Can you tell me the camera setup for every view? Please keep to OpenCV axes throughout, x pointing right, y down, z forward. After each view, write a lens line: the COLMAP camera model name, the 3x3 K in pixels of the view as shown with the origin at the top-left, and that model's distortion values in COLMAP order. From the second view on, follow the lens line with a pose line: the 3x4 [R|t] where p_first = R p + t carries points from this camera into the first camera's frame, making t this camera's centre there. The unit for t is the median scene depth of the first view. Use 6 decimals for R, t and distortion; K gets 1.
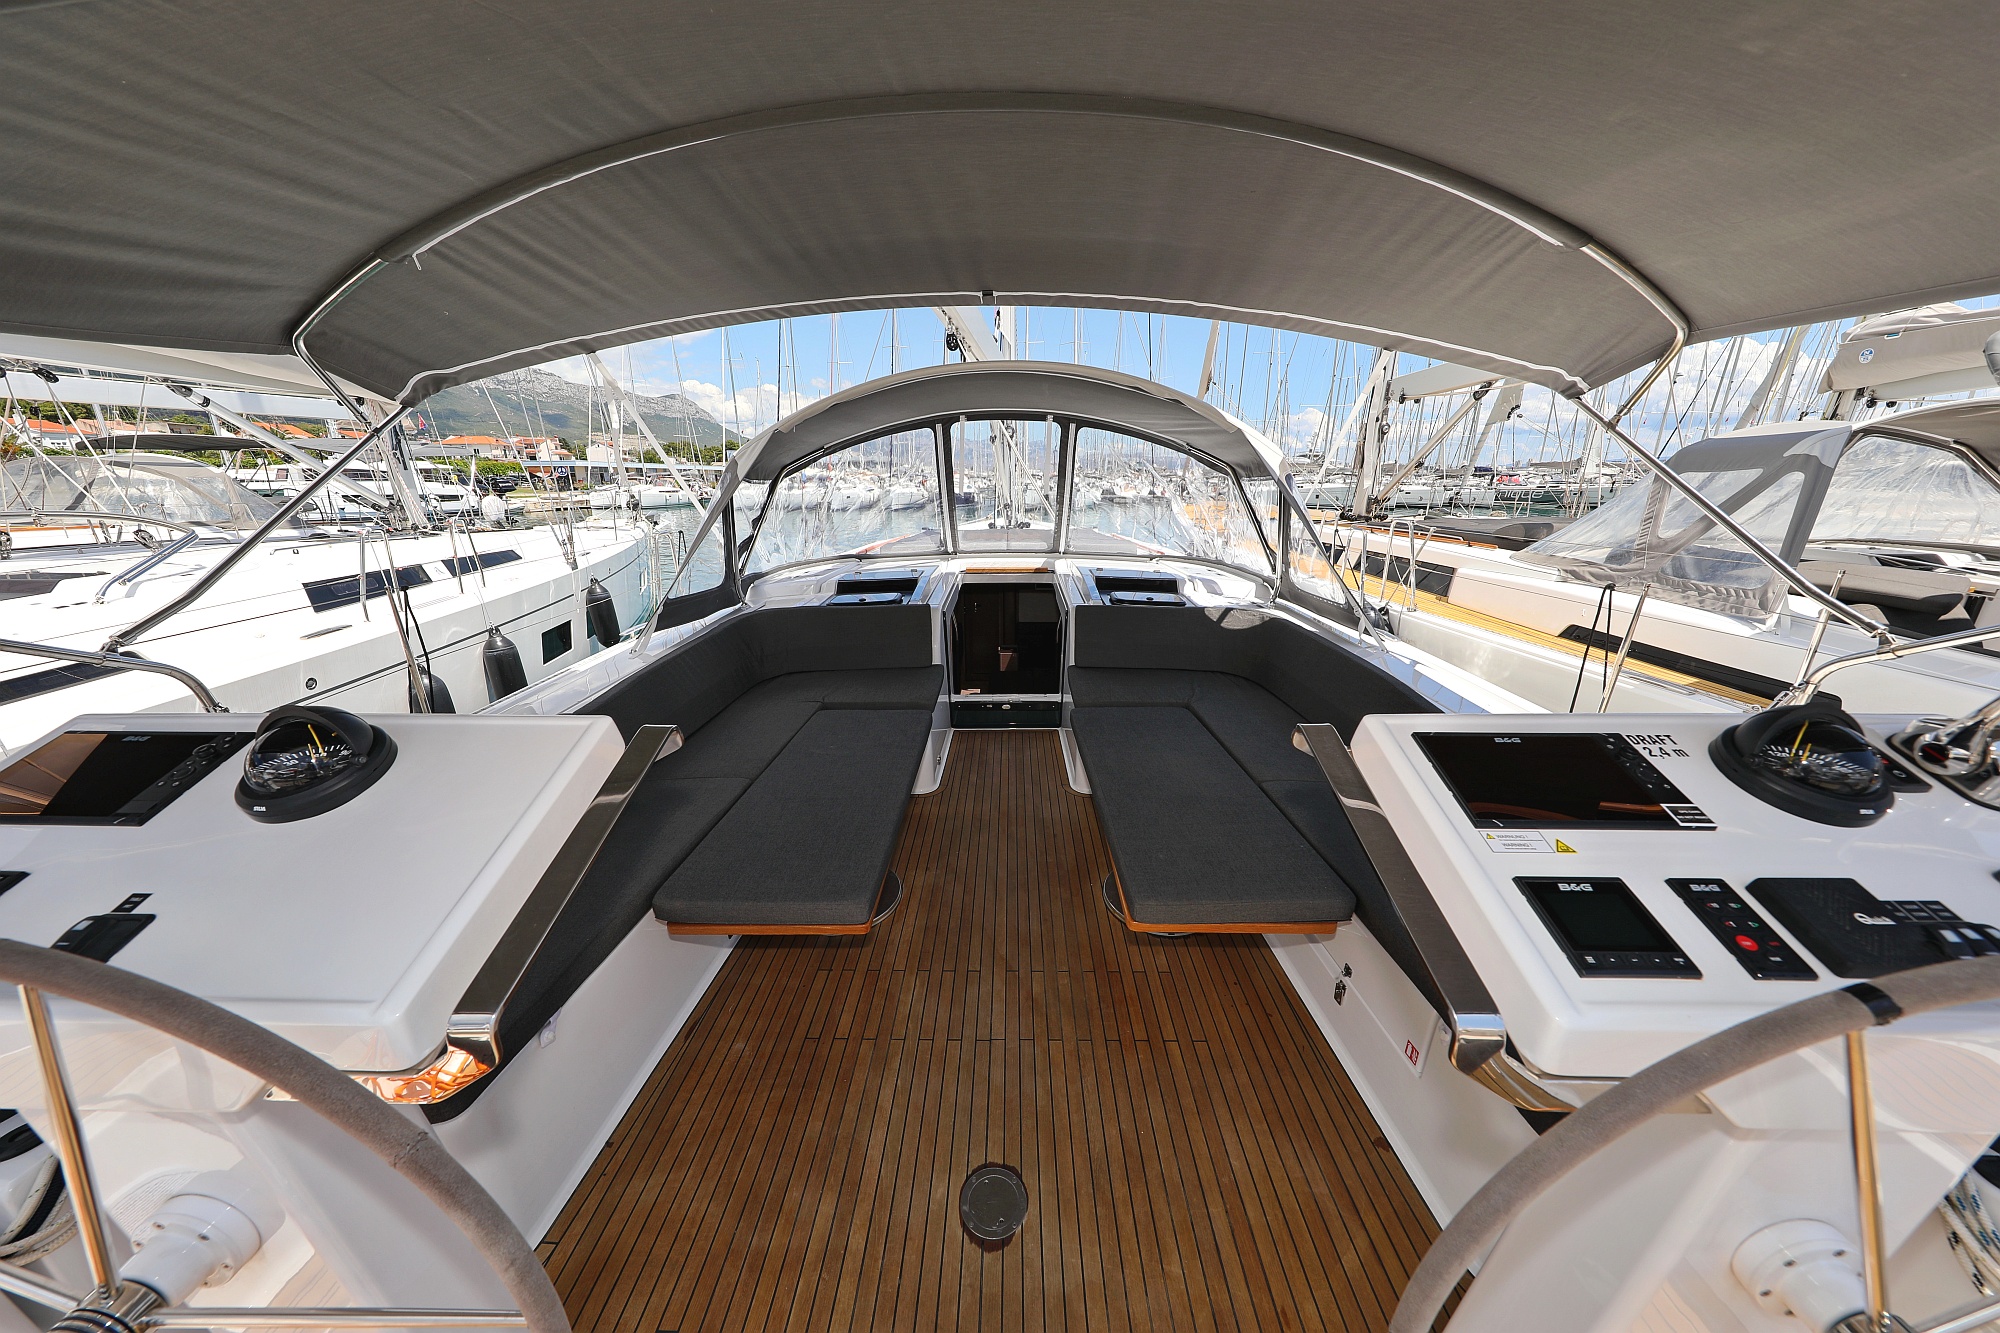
lens RADIAL K [[695.0, 0, 998.1], [0, 695.0, 668.7], [0, 0, 1]] dist [0.002491, 0.000086]
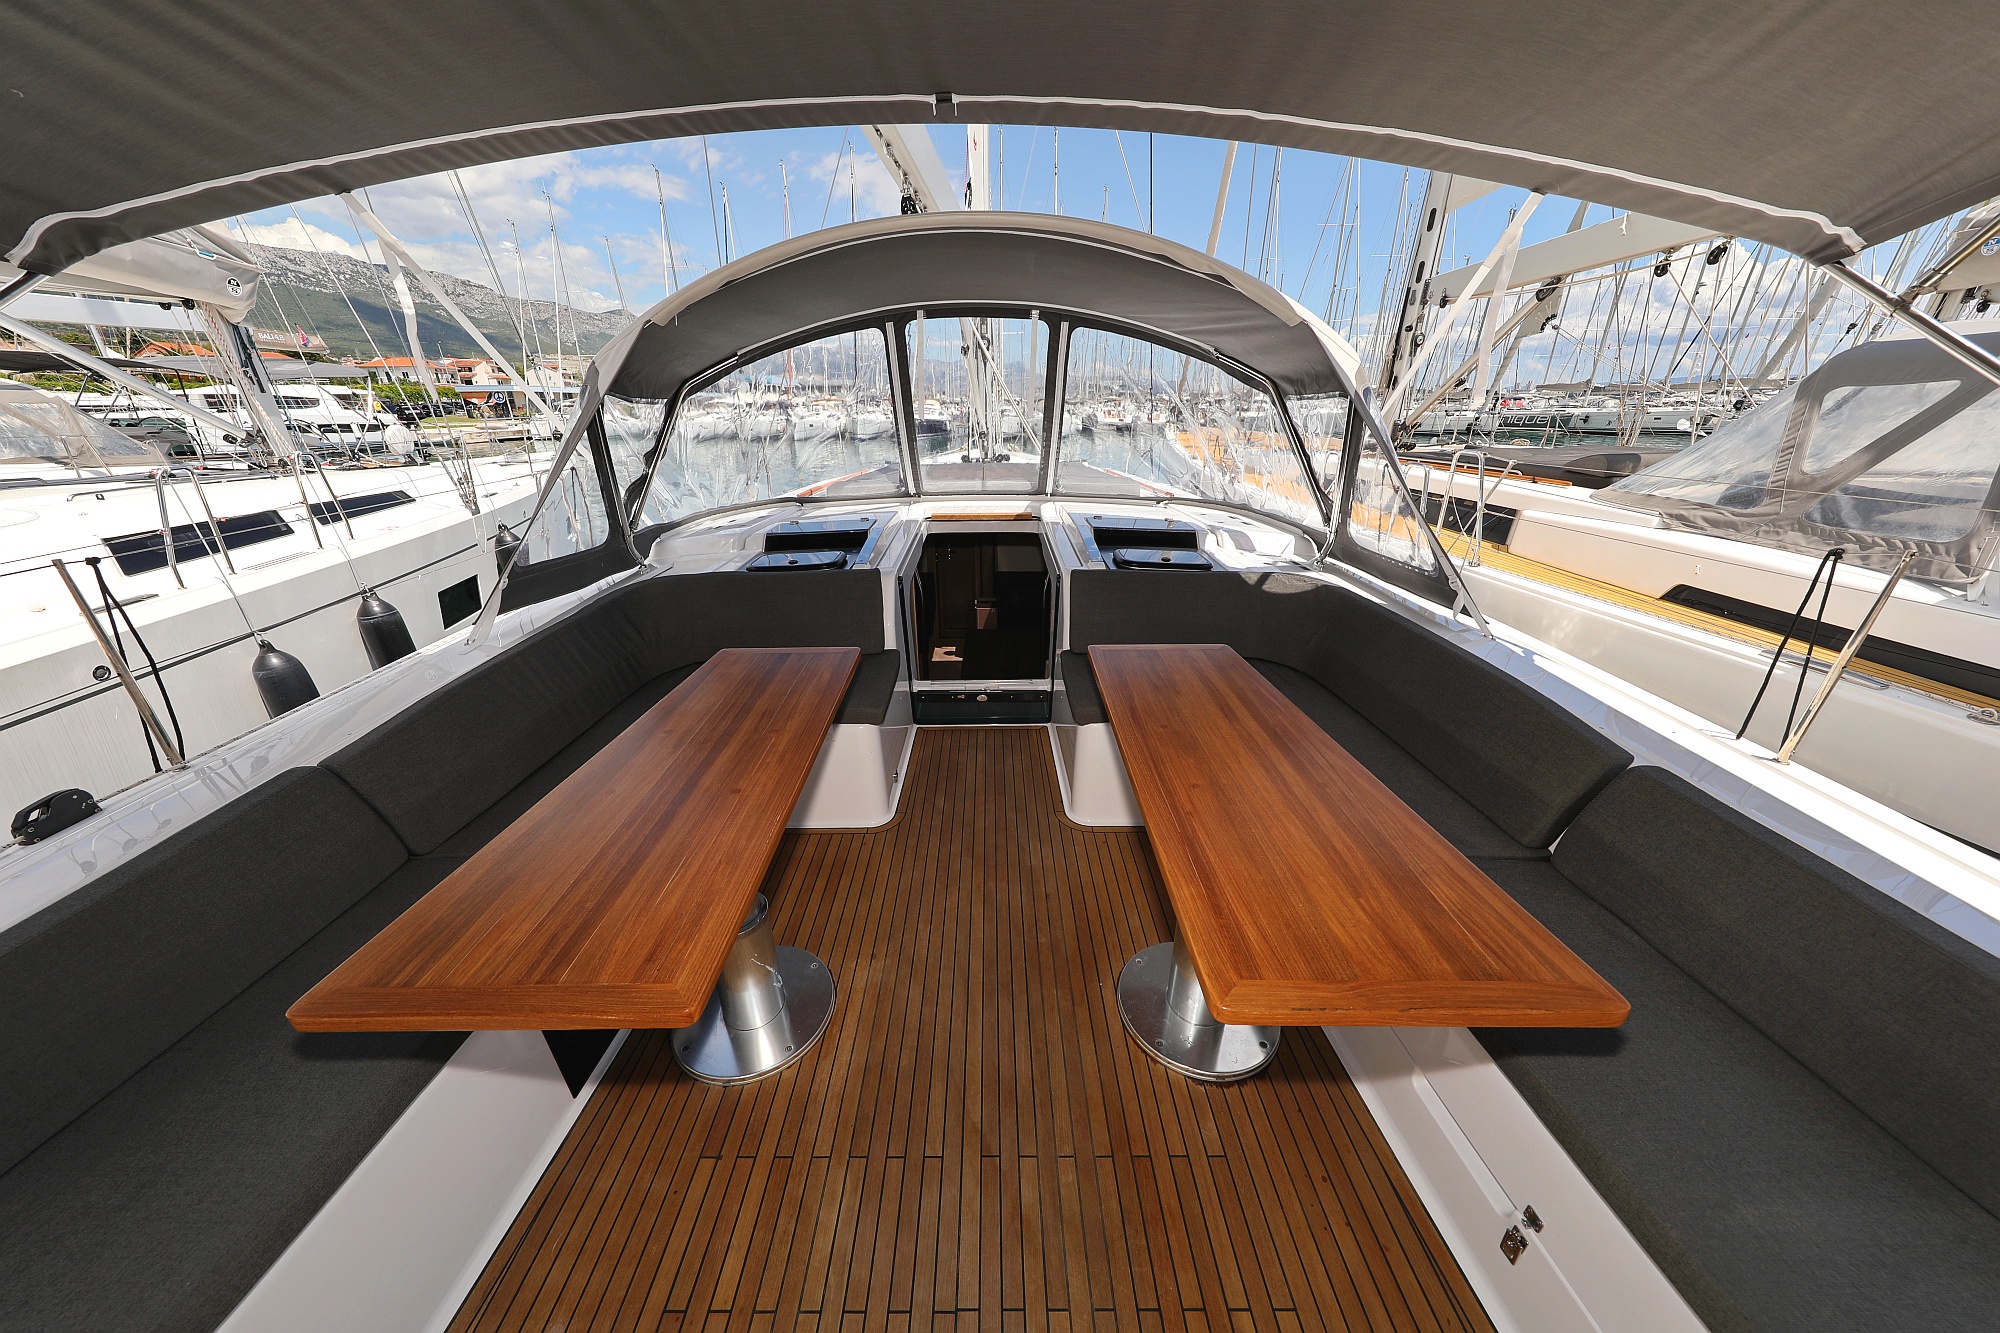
lens RADIAL K [[695.0, 0, 992.7], [0, 695.0, 692.7], [0, 0, 1]] dist [0.002491, 0.000086]
pose [[0.999726, -0.011861, 0.020171, 0.007350], [0.009238, 0.992052, 0.125492, -0.047494], [-0.021499, -0.125271, 0.991890, 0.199642]]
